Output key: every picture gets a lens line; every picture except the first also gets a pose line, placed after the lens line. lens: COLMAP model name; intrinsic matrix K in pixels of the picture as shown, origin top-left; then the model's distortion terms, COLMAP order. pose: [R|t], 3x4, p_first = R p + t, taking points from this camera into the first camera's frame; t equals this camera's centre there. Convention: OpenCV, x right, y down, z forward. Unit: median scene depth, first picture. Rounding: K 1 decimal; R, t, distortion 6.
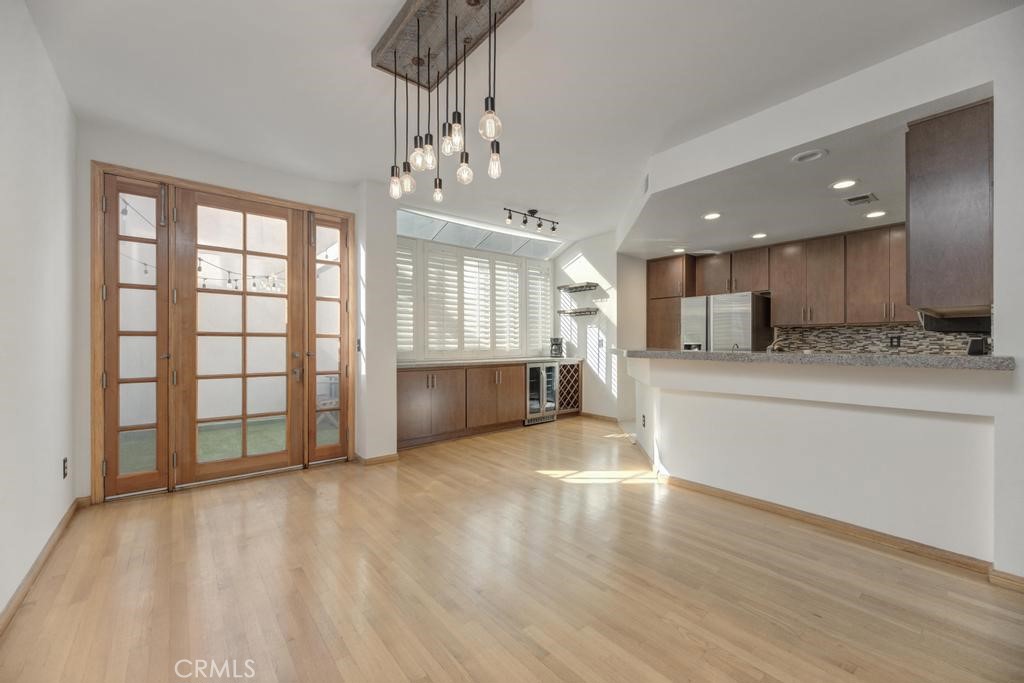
lens RADIAL K [[403.9, 0, 511.9], [0, 403.9, 346.3], [0, 0, 1]] dist [-0.002867, -0.000336]
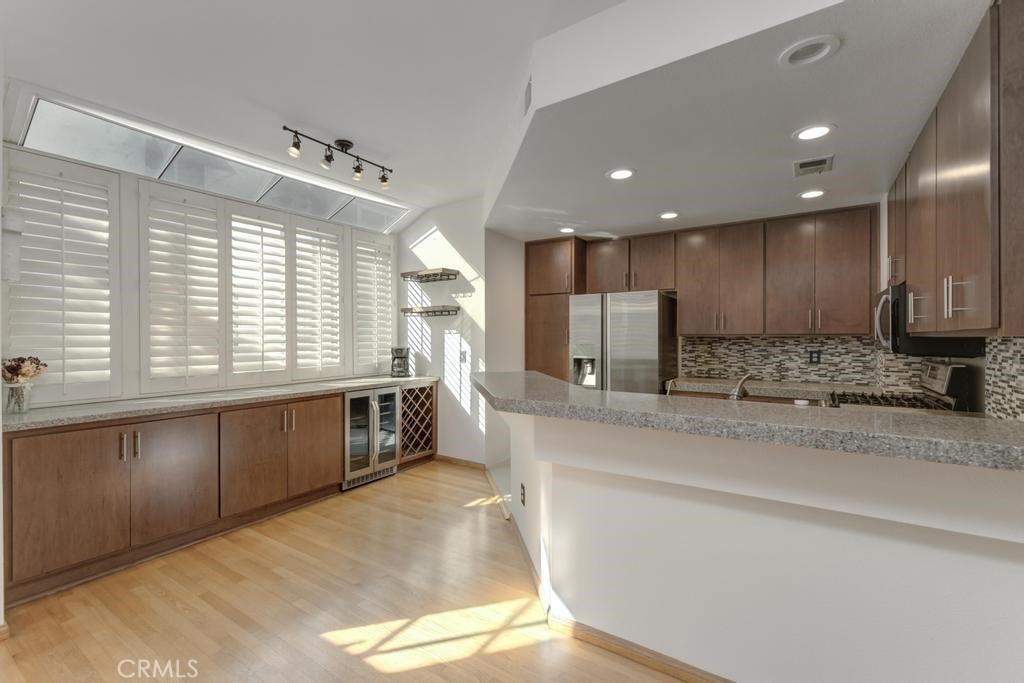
lens RADIAL K [[445.3, 0, 514.1], [0, 445.3, 340.8], [0, 0, 1]] dist [0.002460, -0.000375]
pose [[0.954451, -0.002162, 0.298359, 0.087527], [0.002698, 0.999995, -0.001383, -0.039280], [-0.298355, 0.002125, 0.954453, 0.279723]]
